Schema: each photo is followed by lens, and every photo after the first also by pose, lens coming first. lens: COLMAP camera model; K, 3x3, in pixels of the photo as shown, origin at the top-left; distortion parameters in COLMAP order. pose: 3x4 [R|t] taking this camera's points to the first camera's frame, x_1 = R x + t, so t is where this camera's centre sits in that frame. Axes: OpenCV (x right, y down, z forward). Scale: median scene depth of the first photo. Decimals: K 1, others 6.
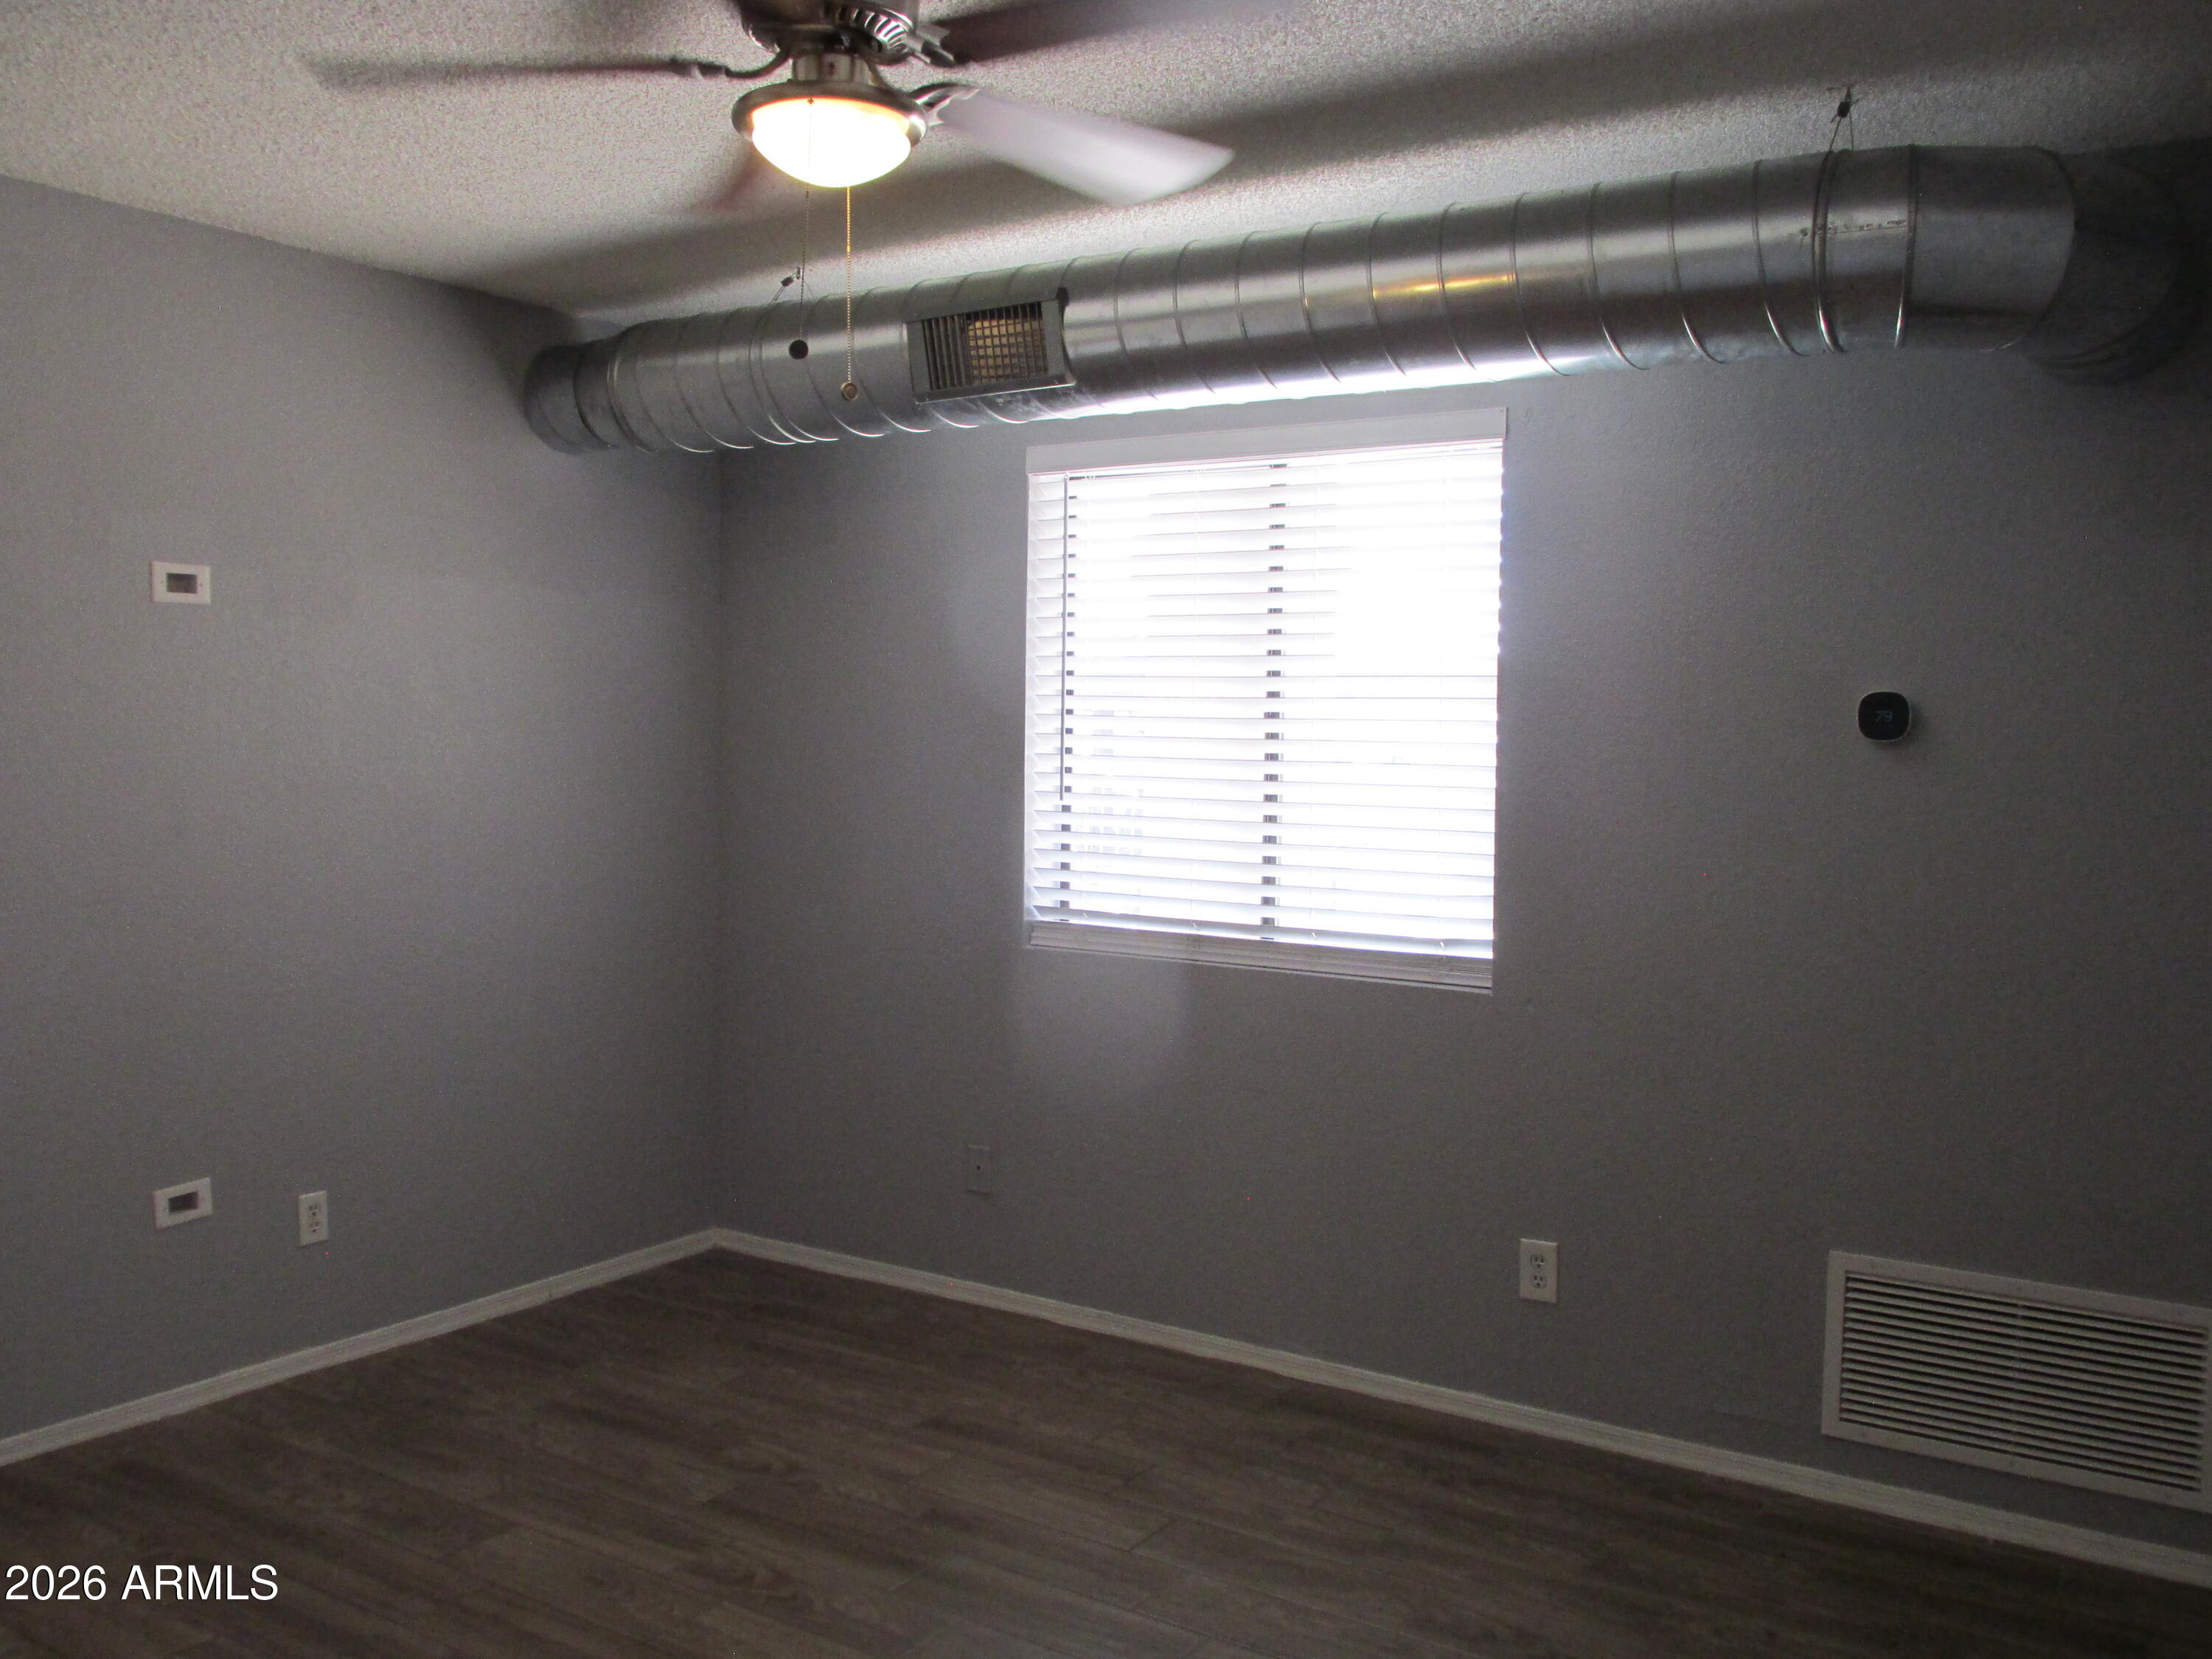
lens RADIAL K [[1876.3, 0, 1106.0], [0, 1876.3, 829.5], [0, 0, 1]] dist [-0.008038, 0.008809]
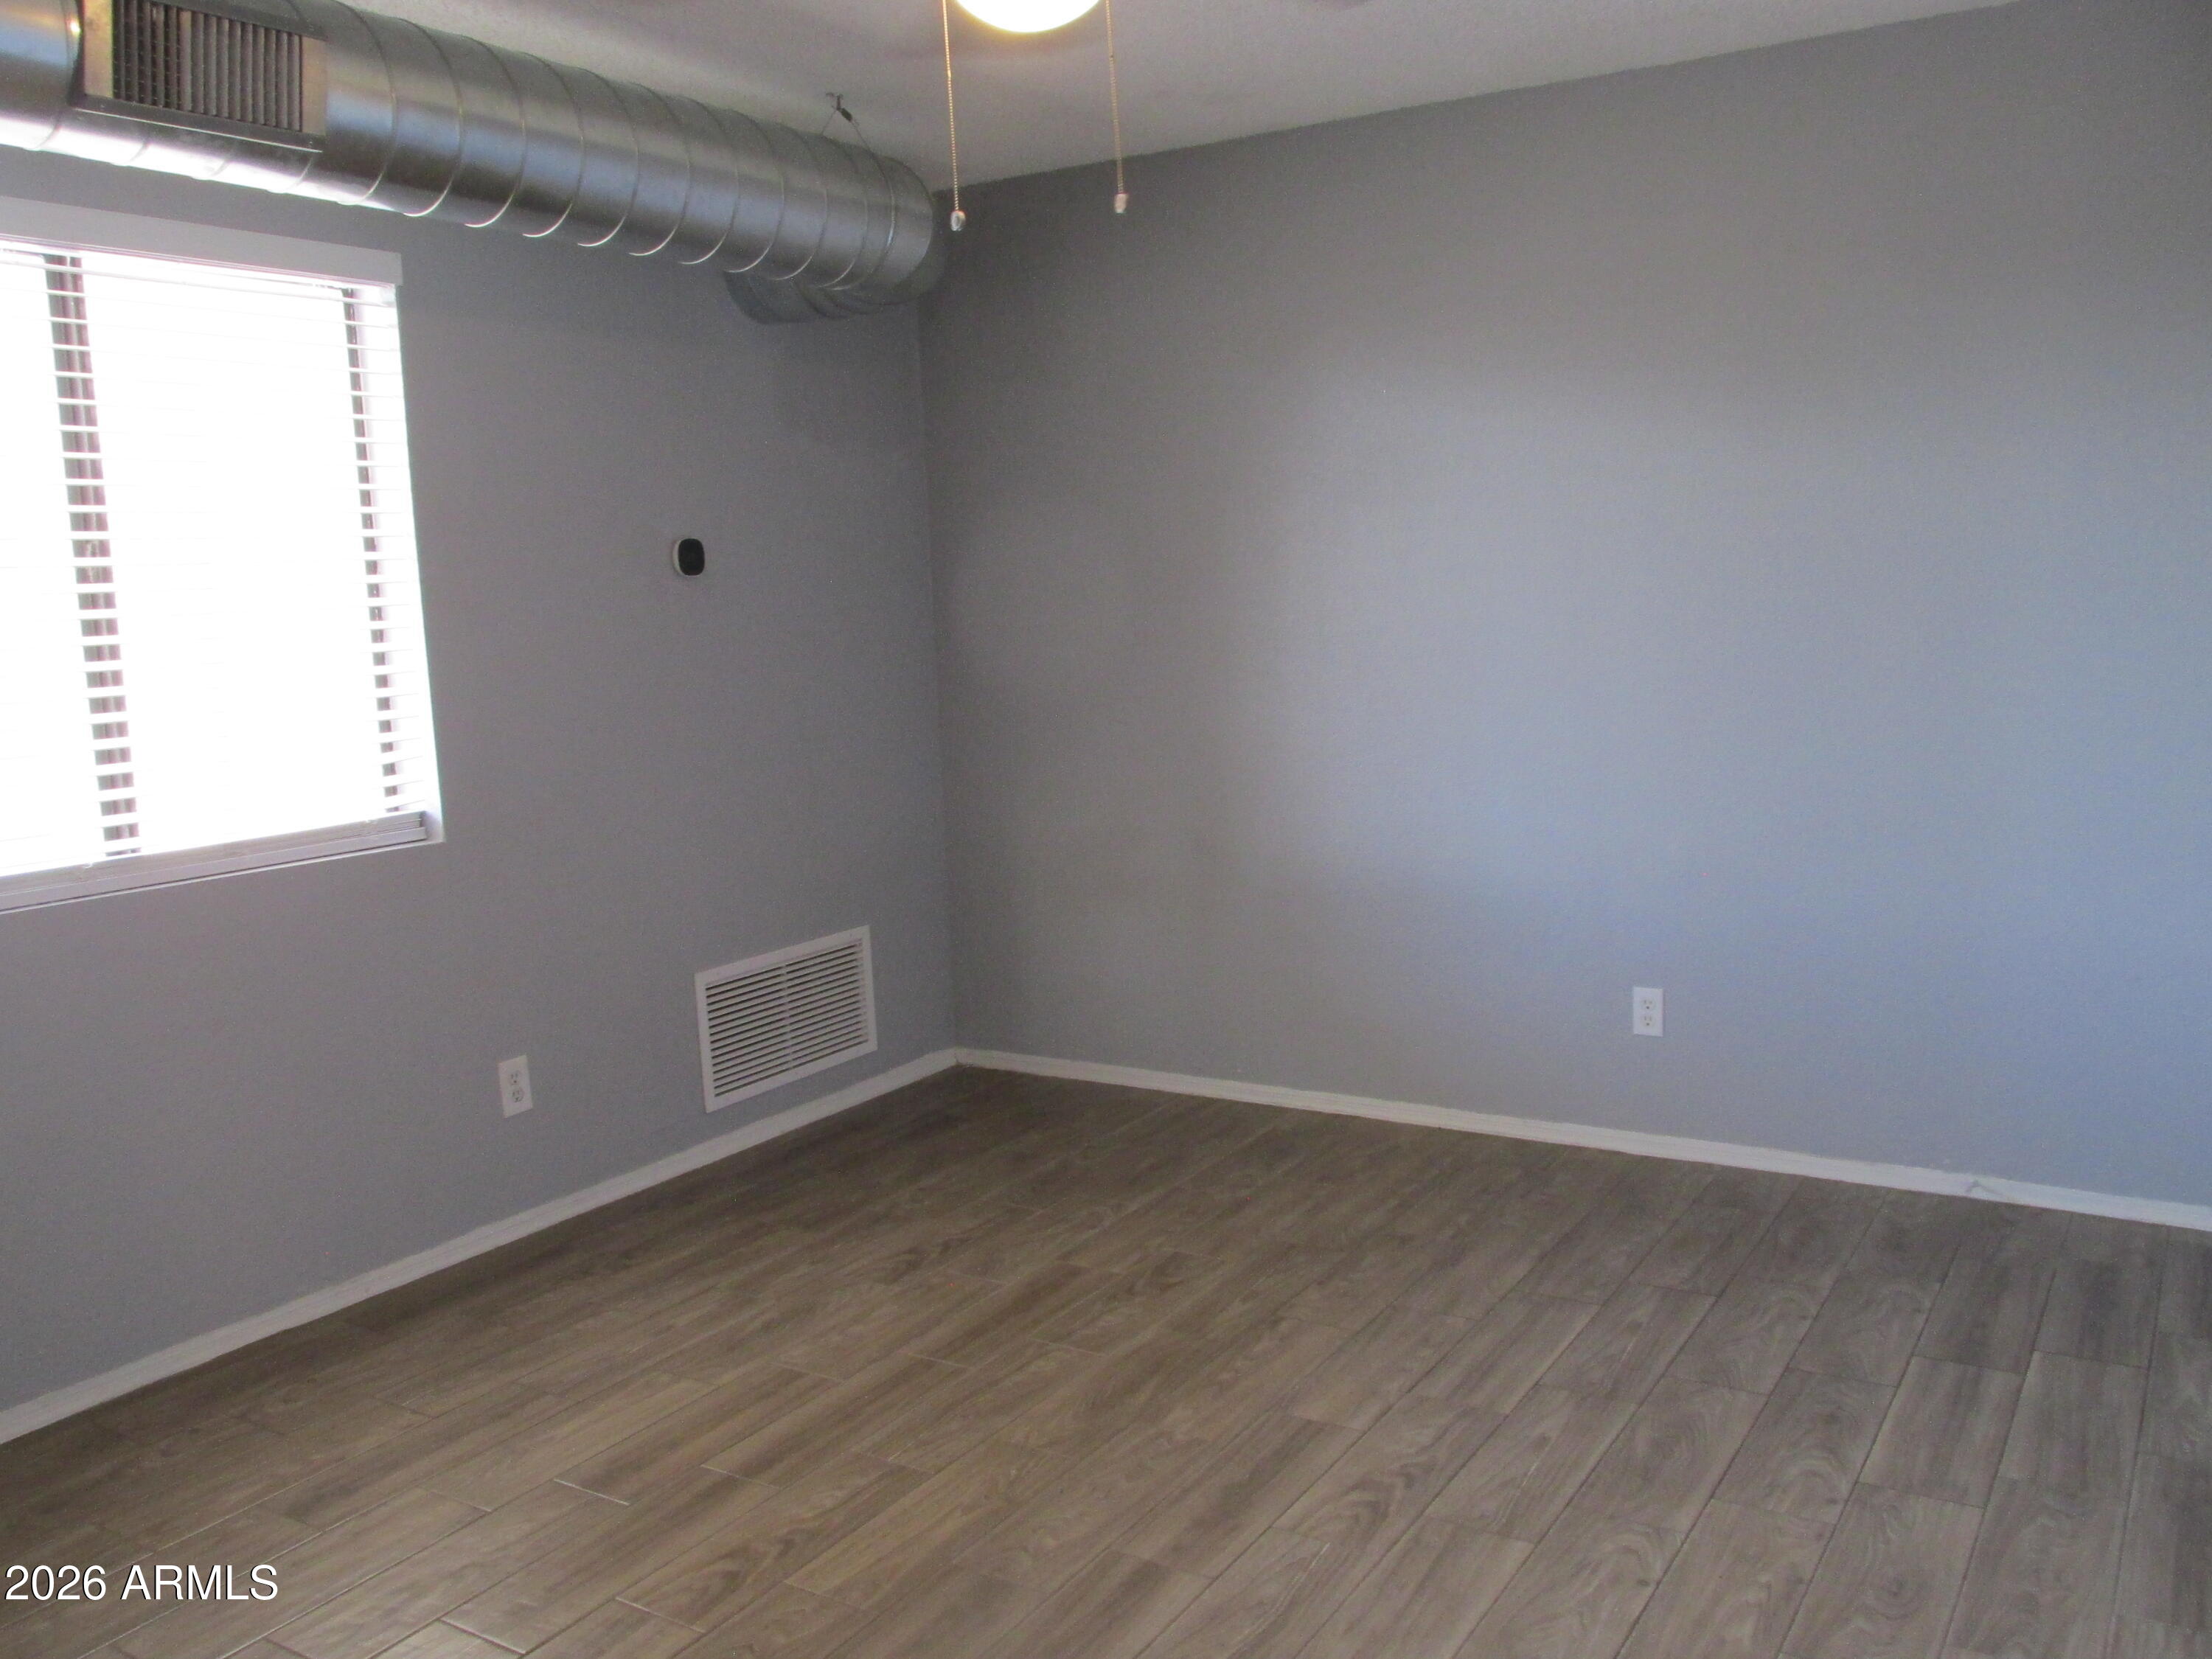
lens RADIAL K [[1876.3, 0, 1106.0], [0, 1876.3, 829.5], [0, 0, 1]] dist [-0.008038, 0.008809]
pose [[-0.031192, -0.146846, 0.988667, -0.893799], [0.089509, 0.984764, 0.149090, -0.042446], [-0.995497, 0.093145, -0.017572, 0.731117]]
